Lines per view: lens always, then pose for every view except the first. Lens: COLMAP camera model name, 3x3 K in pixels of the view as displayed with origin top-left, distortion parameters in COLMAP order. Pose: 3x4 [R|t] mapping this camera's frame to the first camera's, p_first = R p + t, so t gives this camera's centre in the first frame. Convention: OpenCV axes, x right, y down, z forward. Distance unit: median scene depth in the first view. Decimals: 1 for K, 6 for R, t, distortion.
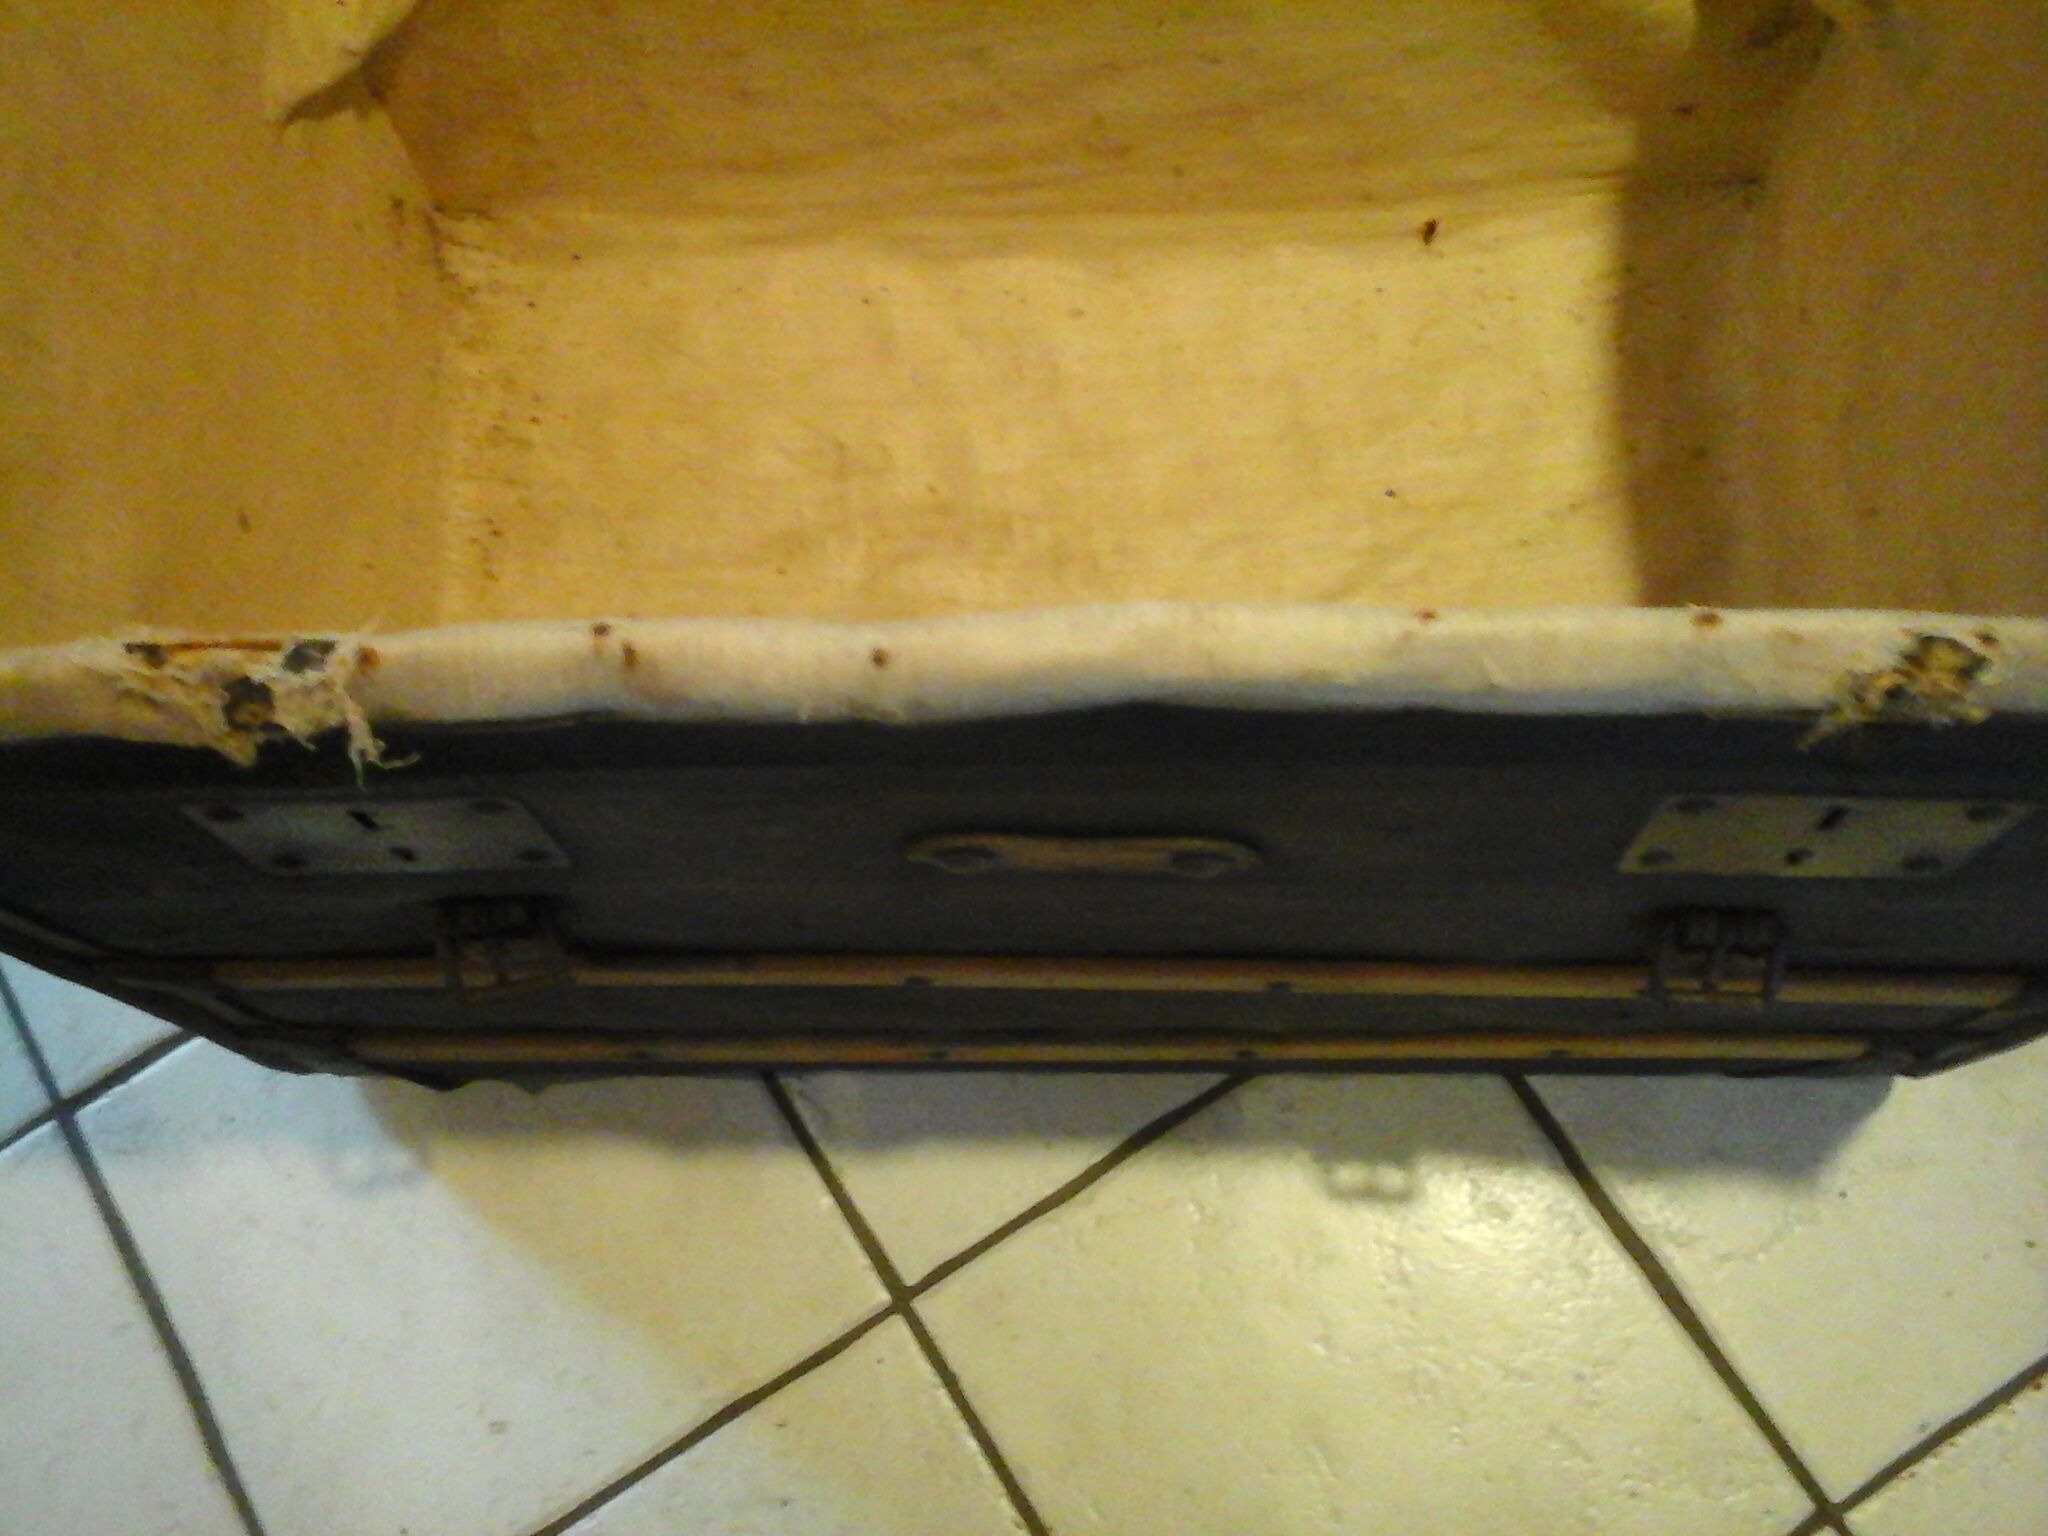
lens RADIAL K [[1984.1, 0, 1024.0], [0, 1984.1, 768.0], [0, 0, 1]] dist [-0.007106, 0.012572]
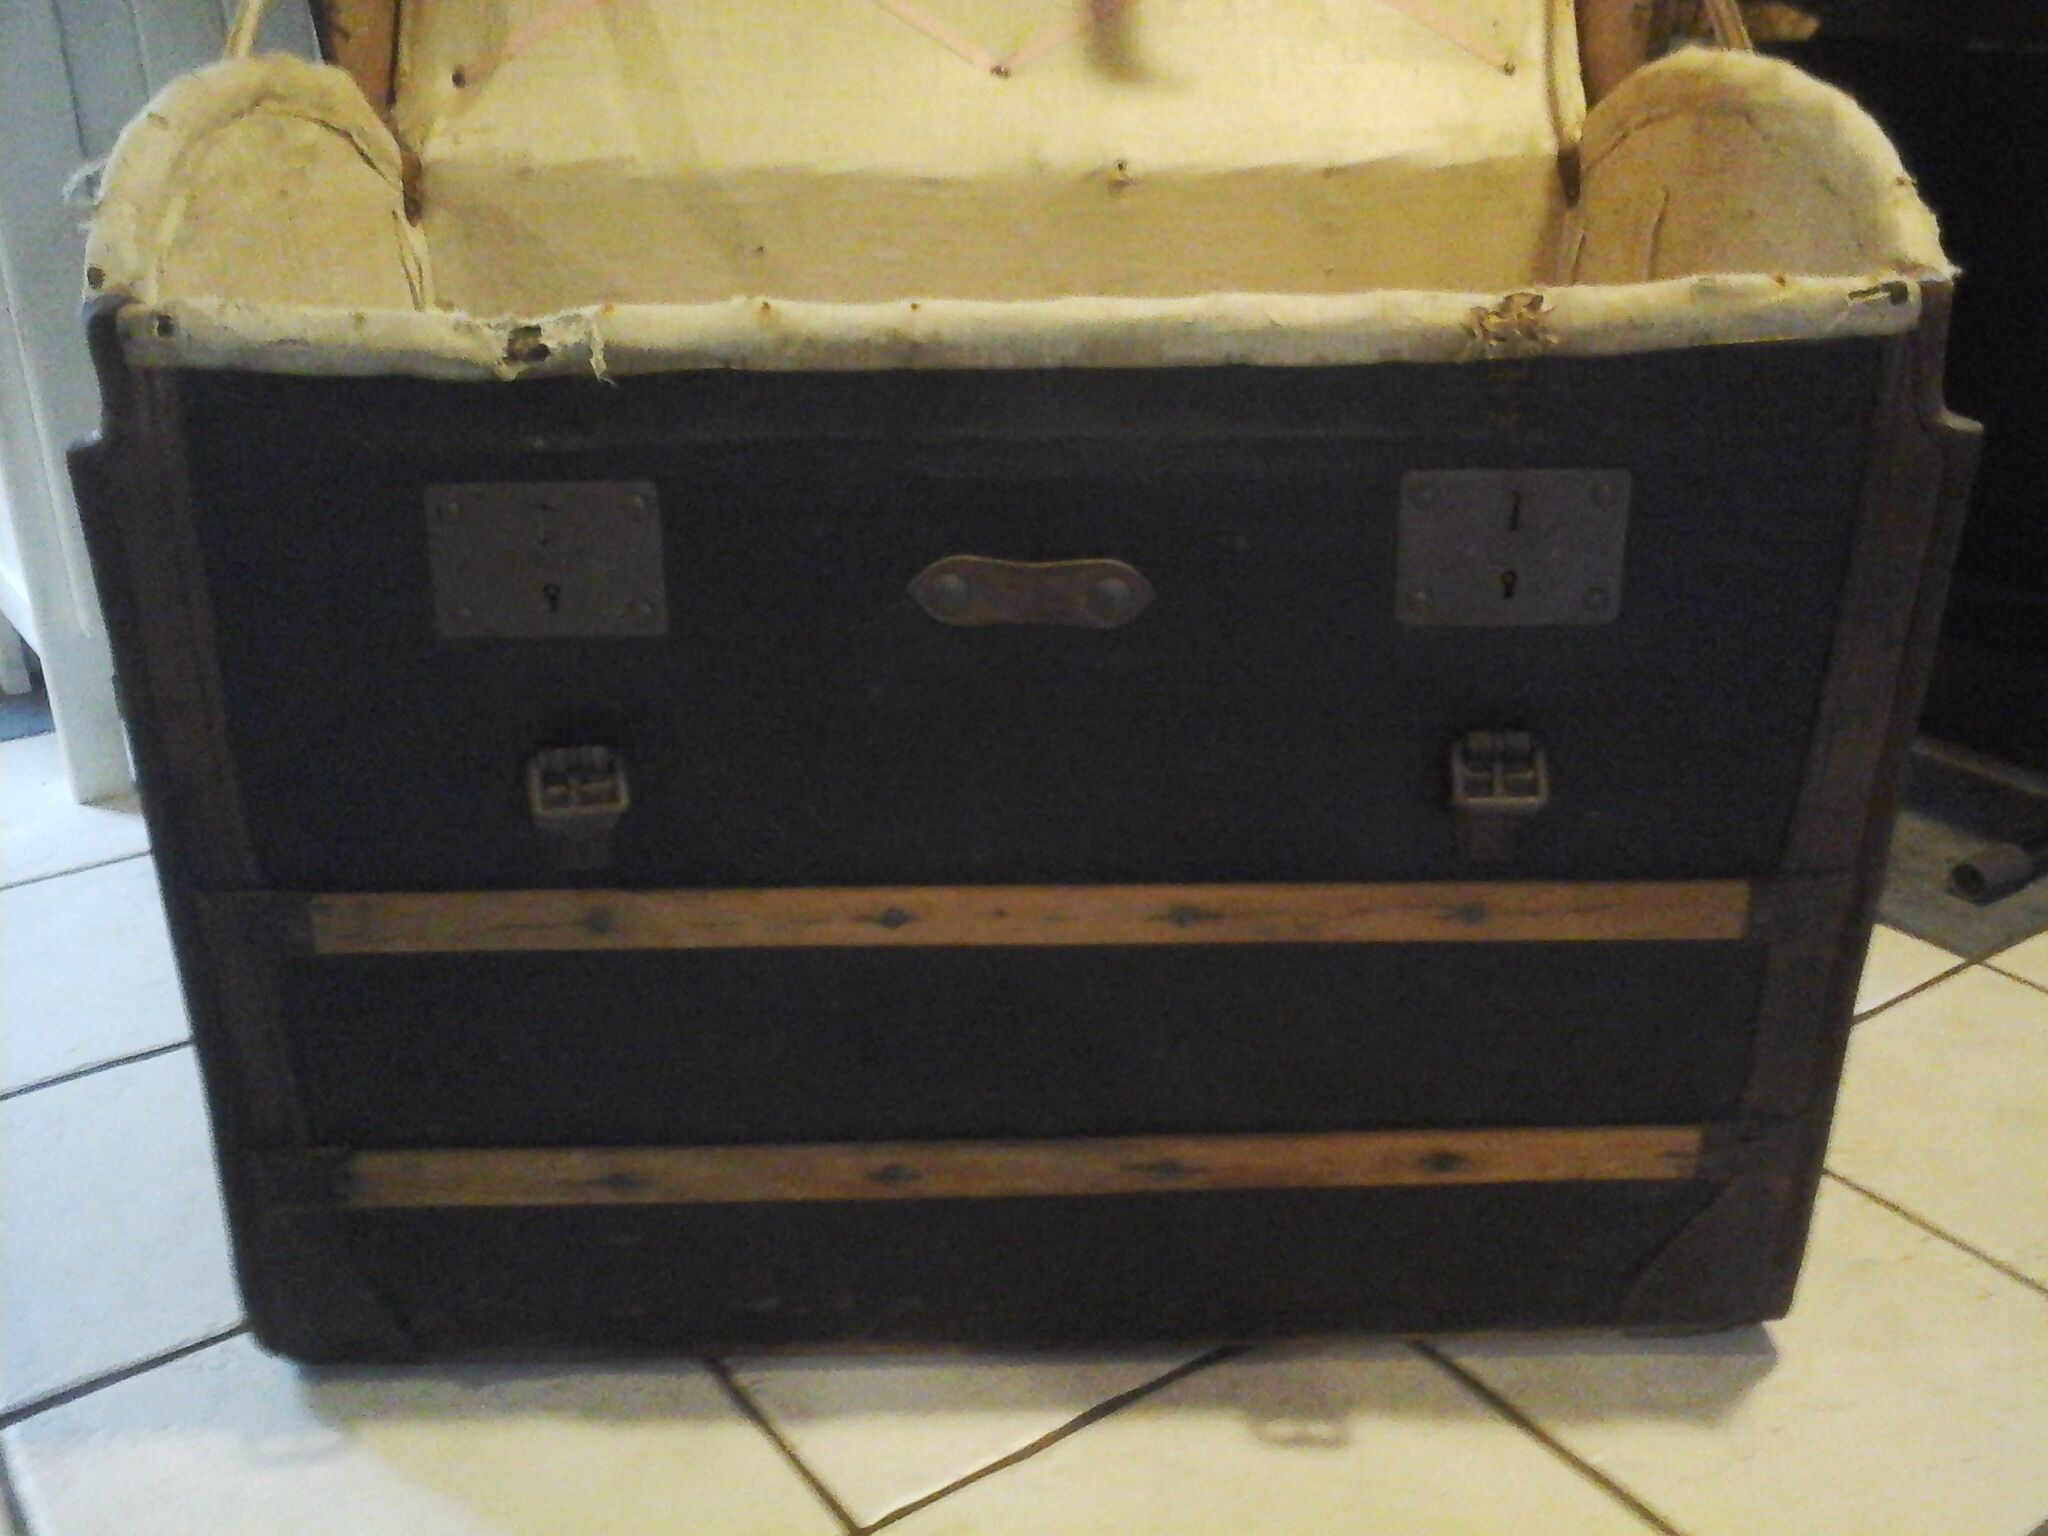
lens RADIAL K [[1984.9, 0, 1064.6], [0, 1984.9, 773.3], [0, 0, 1]] dist [-0.062255, 0.158202]
pose [[0.997762, 0.020348, 0.063693, -0.022044], [0.032099, 0.689859, -0.723231, 0.721899], [-0.058656, 0.723657, 0.687662, 0.056021]]
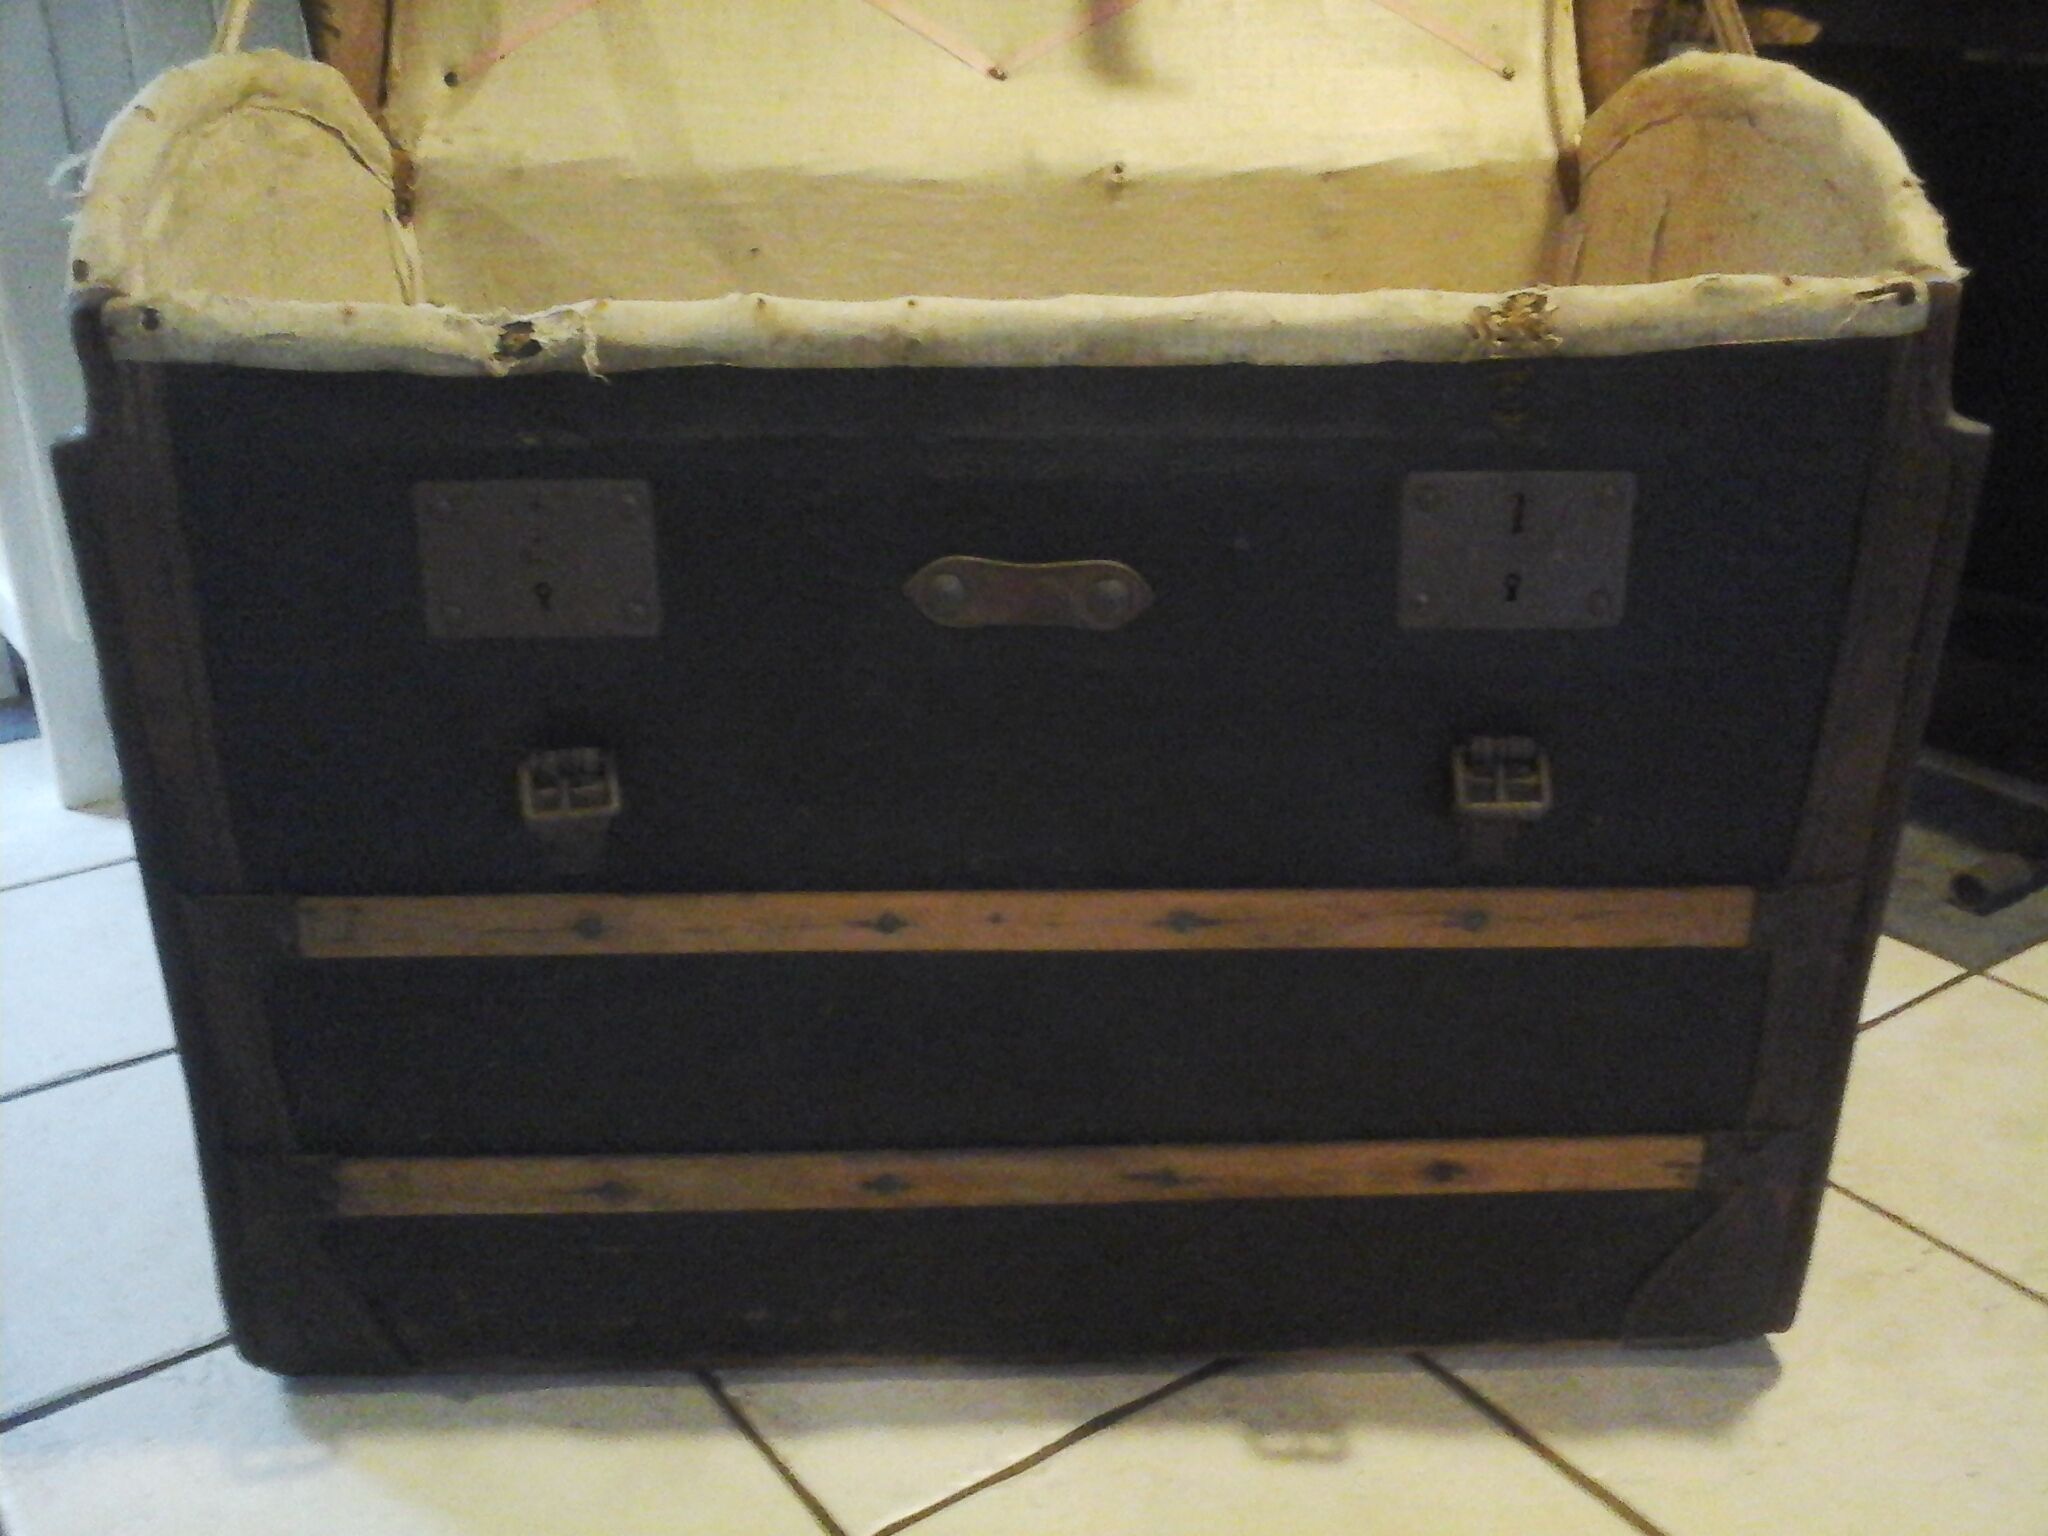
lens RADIAL K [[1984.9, 0, 1064.6], [0, 1984.9, 773.3], [0, 0, 1]] dist [-0.062255, 0.158202]
pose [[0.997400, 0.023150, 0.068251, -0.024279], [0.033842, 0.685672, -0.727124, 0.716154], [-0.063631, 0.727543, 0.683105, 0.066216]]
